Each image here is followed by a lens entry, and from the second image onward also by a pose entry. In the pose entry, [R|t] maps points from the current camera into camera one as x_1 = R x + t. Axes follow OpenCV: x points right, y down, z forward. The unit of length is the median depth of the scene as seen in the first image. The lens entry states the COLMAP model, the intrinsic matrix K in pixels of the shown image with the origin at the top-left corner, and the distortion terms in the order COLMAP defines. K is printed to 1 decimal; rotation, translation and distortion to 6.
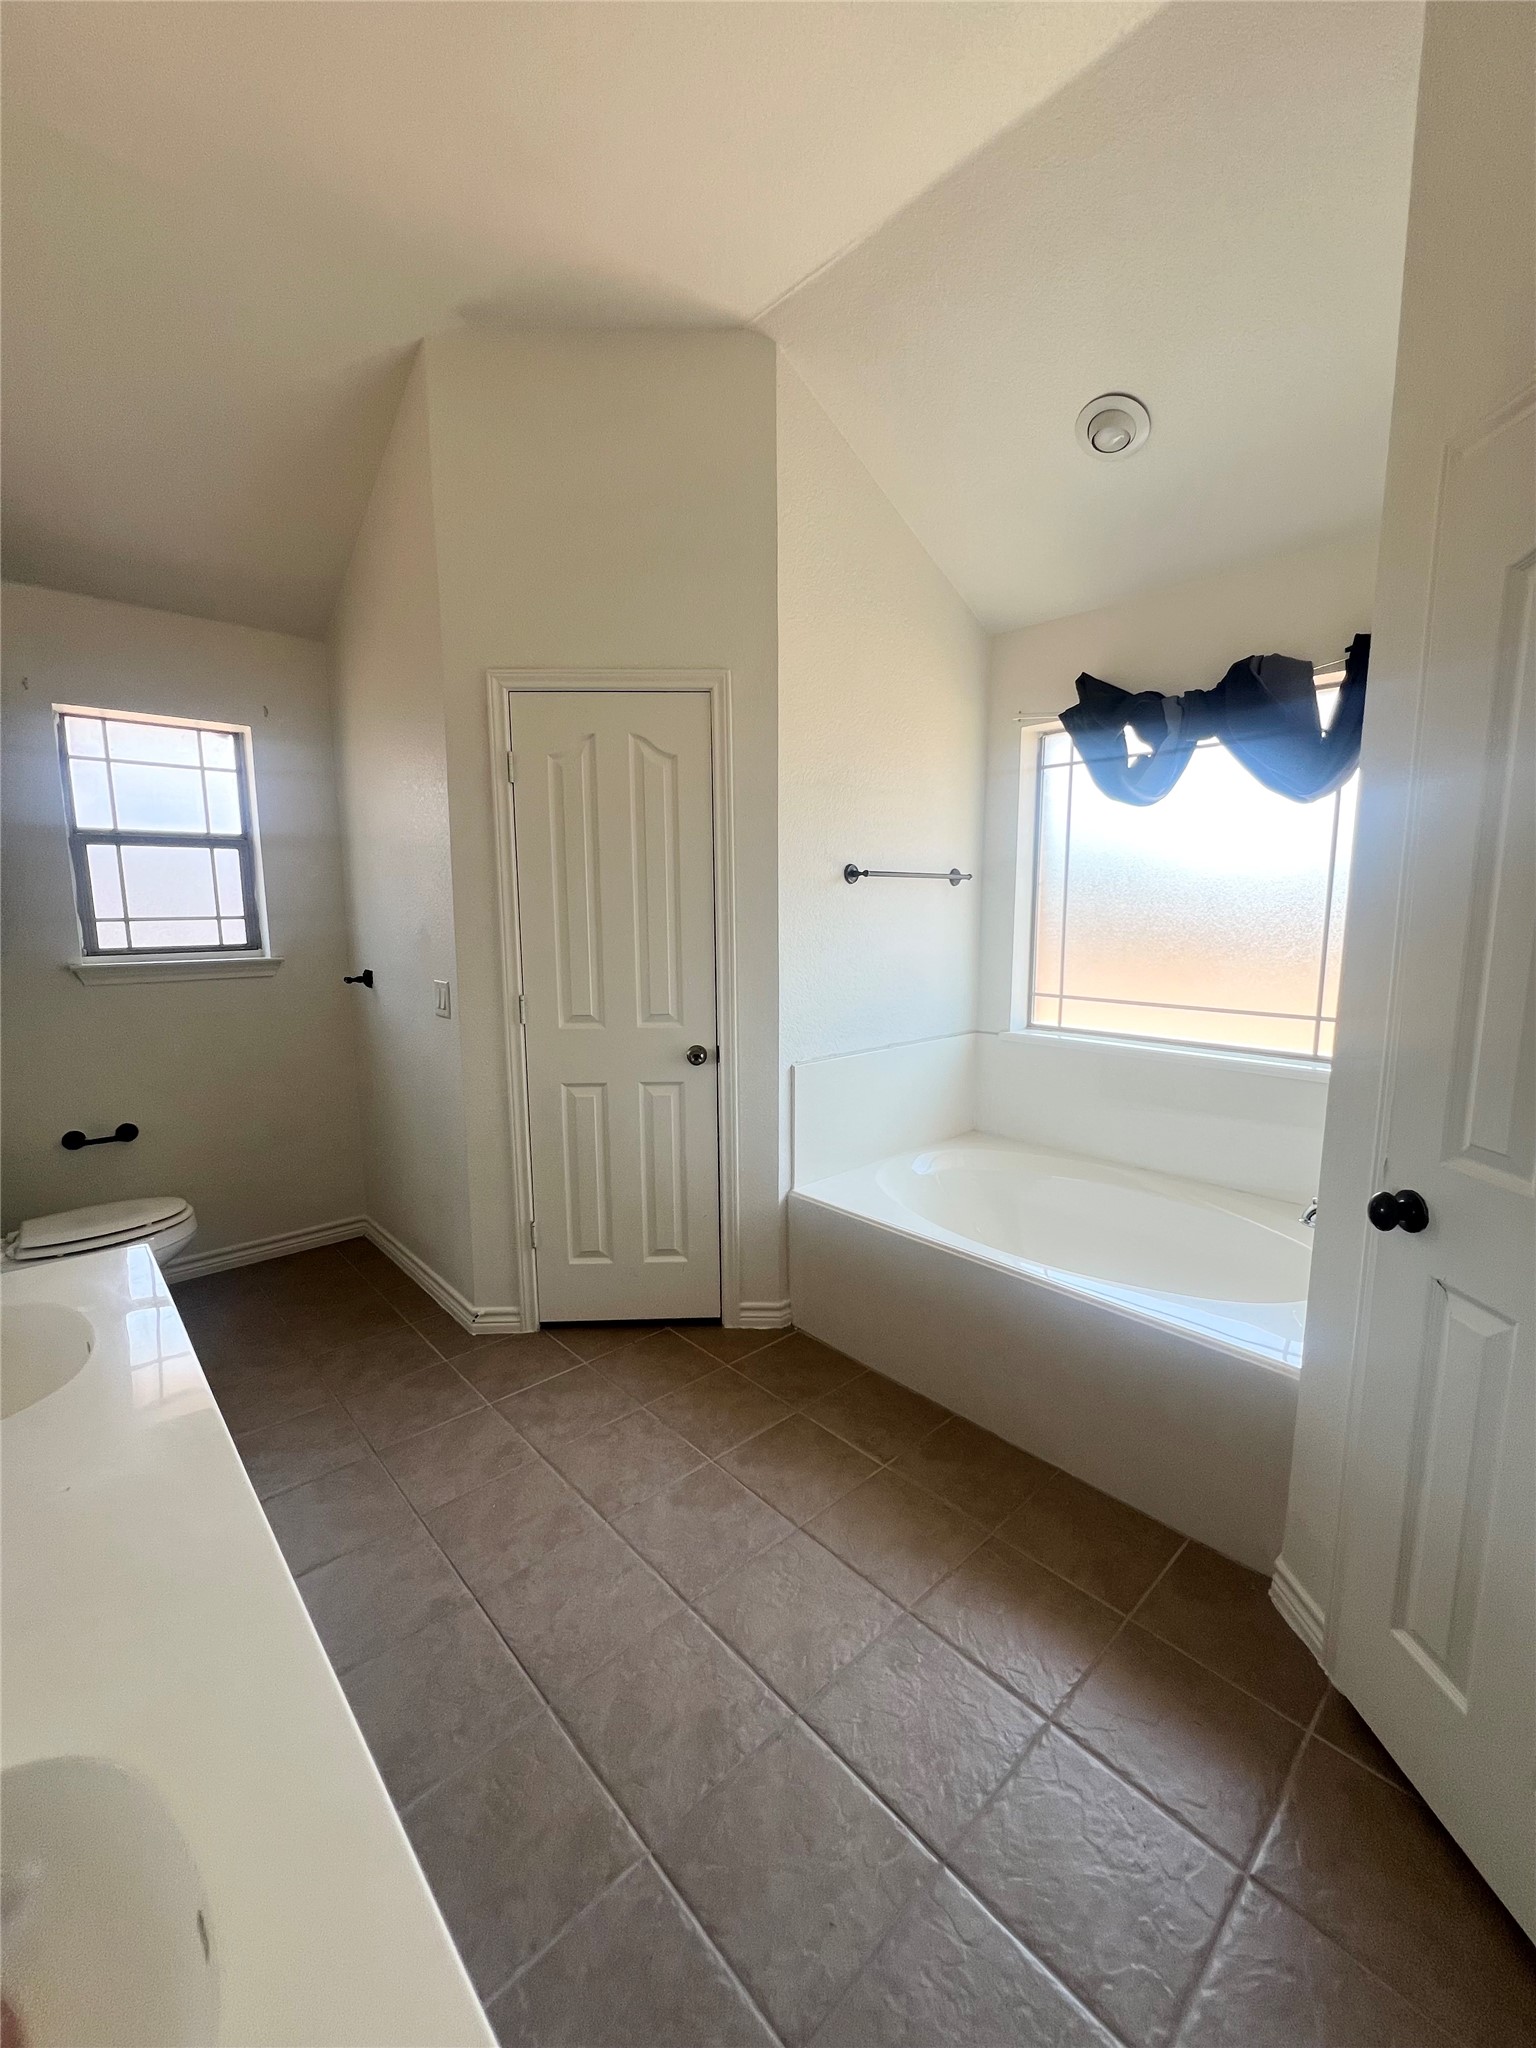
lens RADIAL K [[821.8, 0, 770.0], [0, 821.8, 1022.3], [0, 0, 1]] dist [-0.002349, -0.000095]
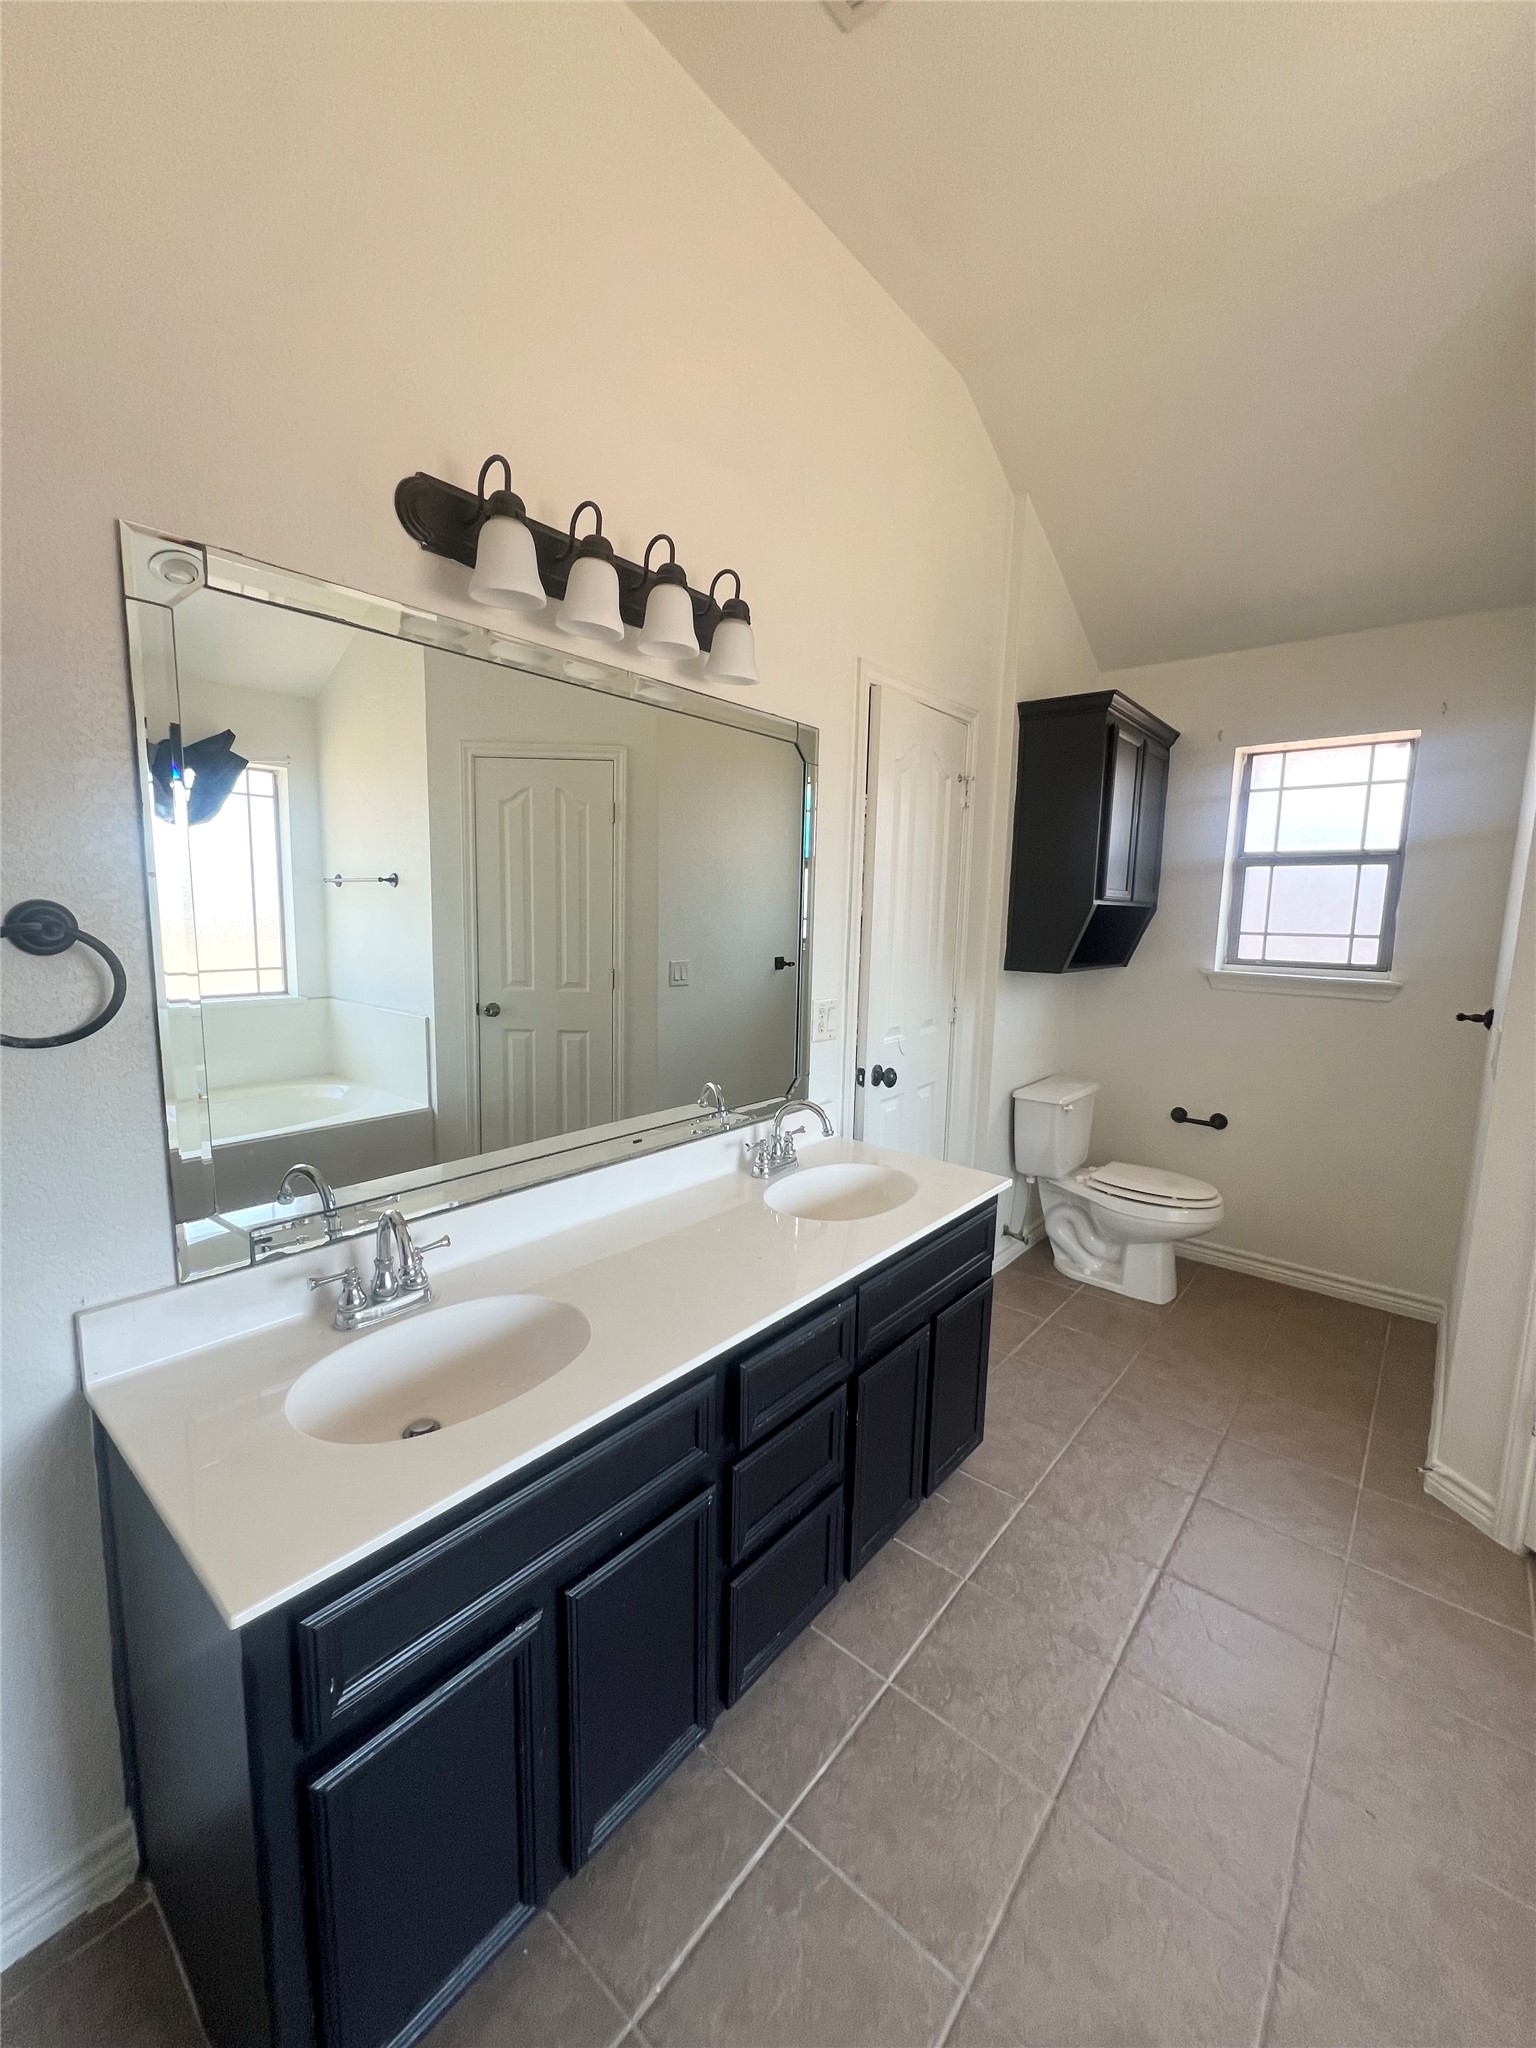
lens RADIAL K [[821.8, 0, 770.0], [0, 821.8, 1022.3], [0, 0, 1]] dist [-0.002349, -0.000095]
pose [[0.122451, 0.142401, -0.982206, 0.244324], [-0.163373, 0.979045, 0.121575, -0.037610], [0.978936, 0.145579, 0.143150, 0.230097]]
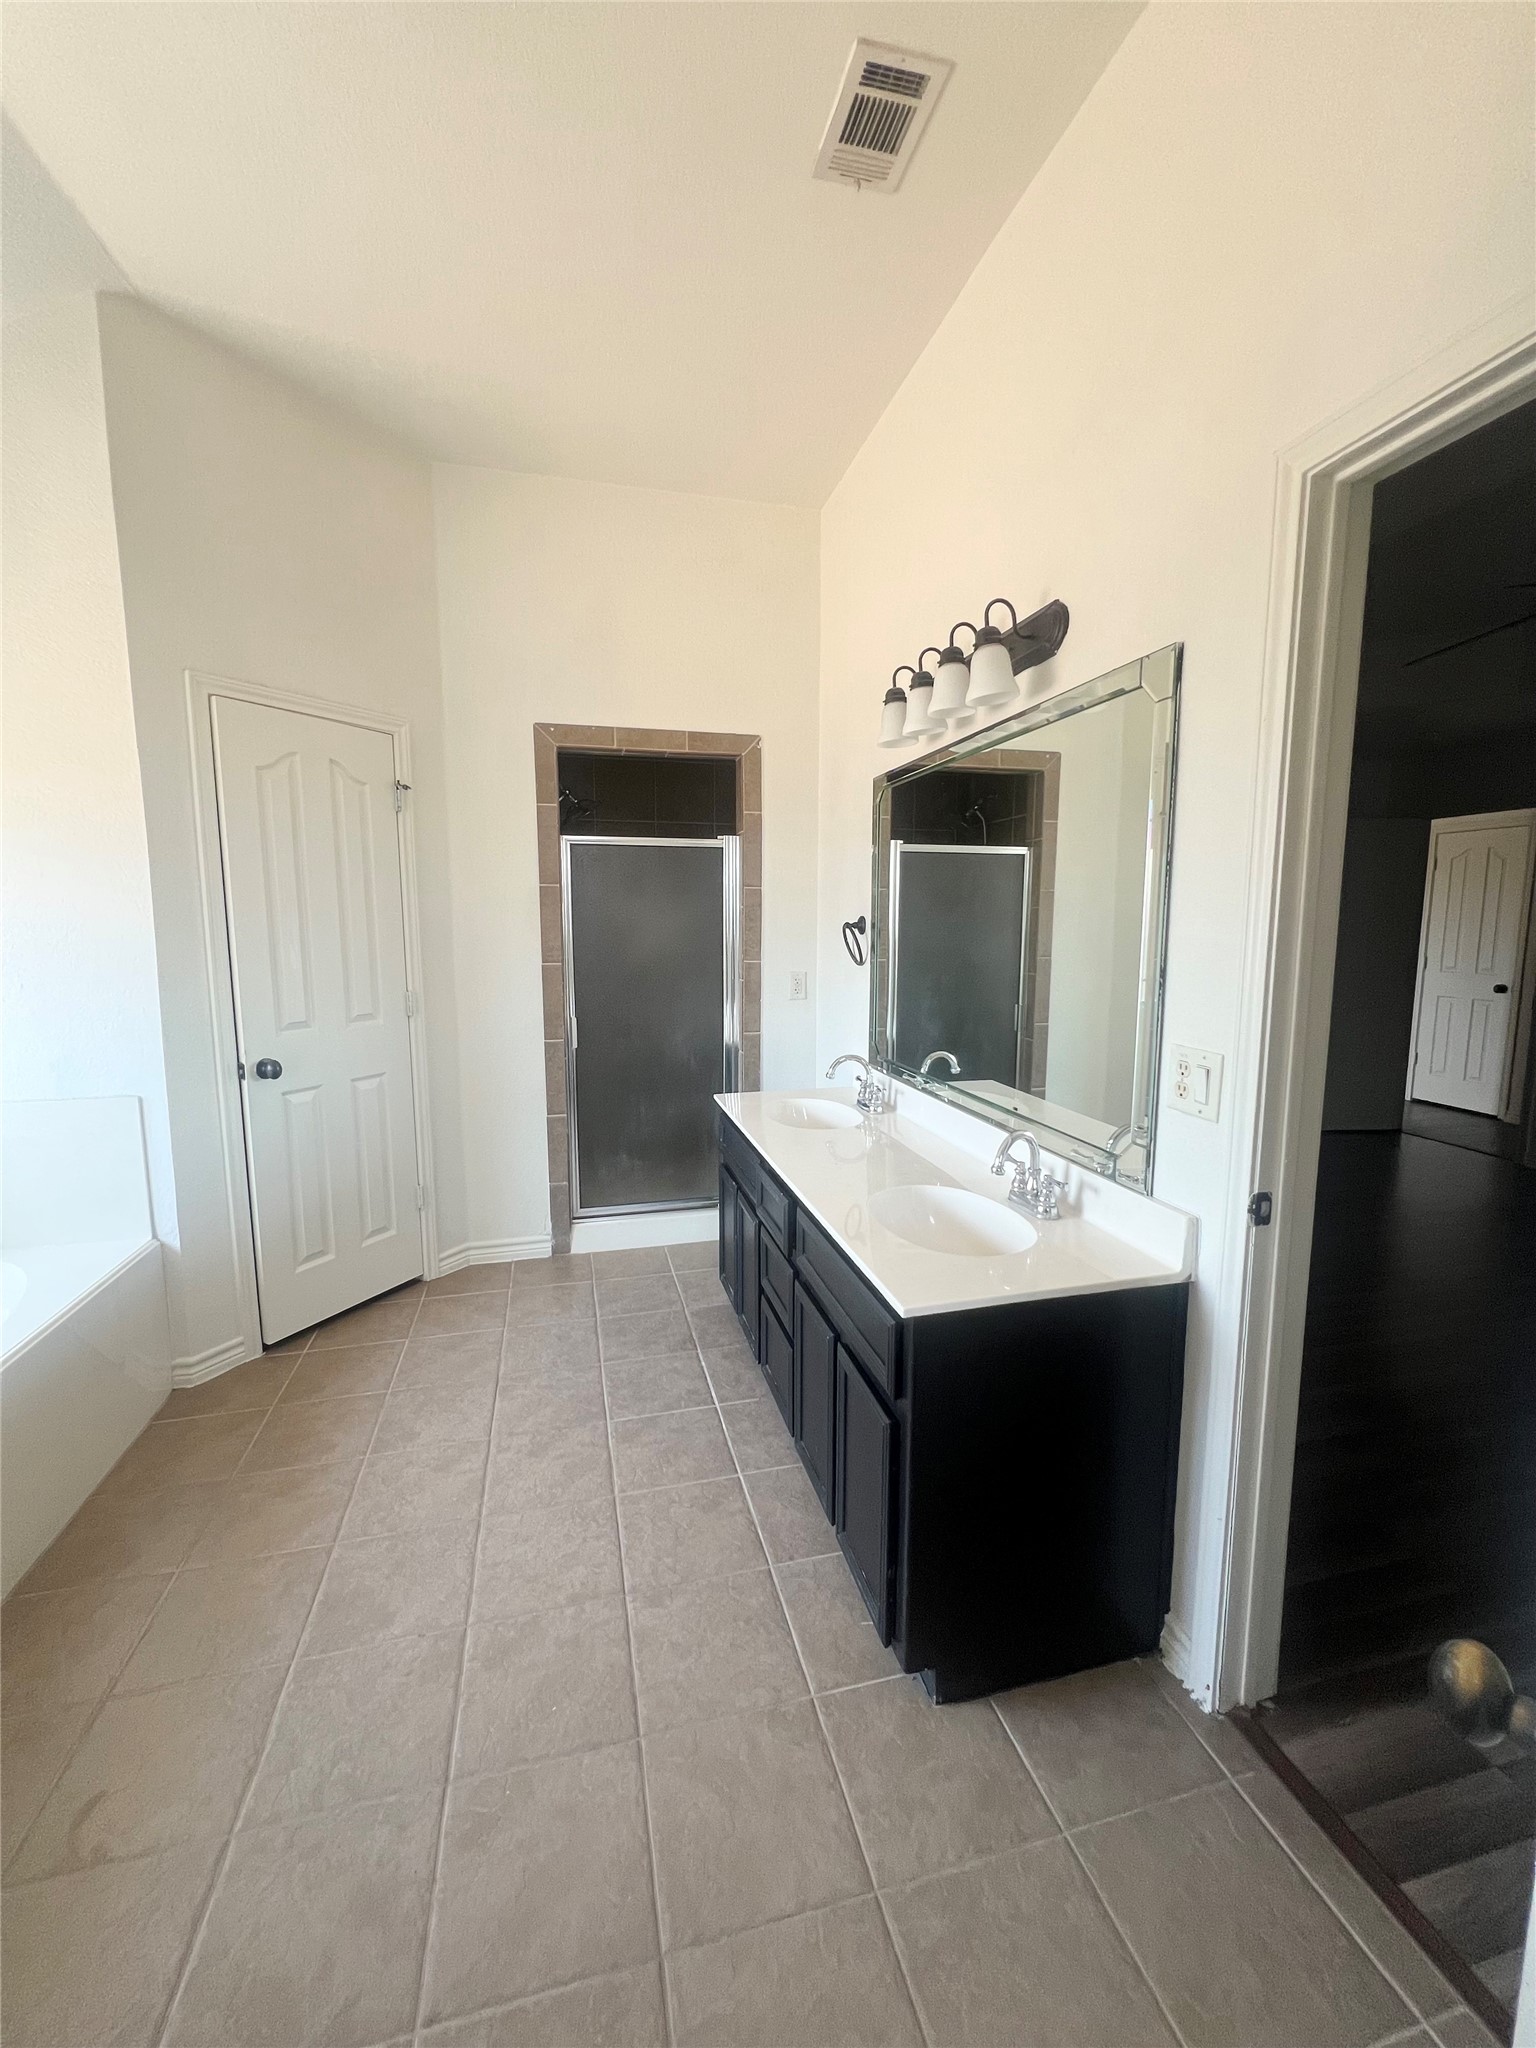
lens RADIAL K [[821.8, 0, 770.0], [0, 821.8, 1022.3], [0, 0, 1]] dist [-0.002349, -0.000095]
pose [[-0.877866, -0.056656, 0.475543, -0.585649], [0.072223, 0.965959, 0.248409, -0.135528], [-0.473429, 0.252415, -0.843891, 0.972226]]
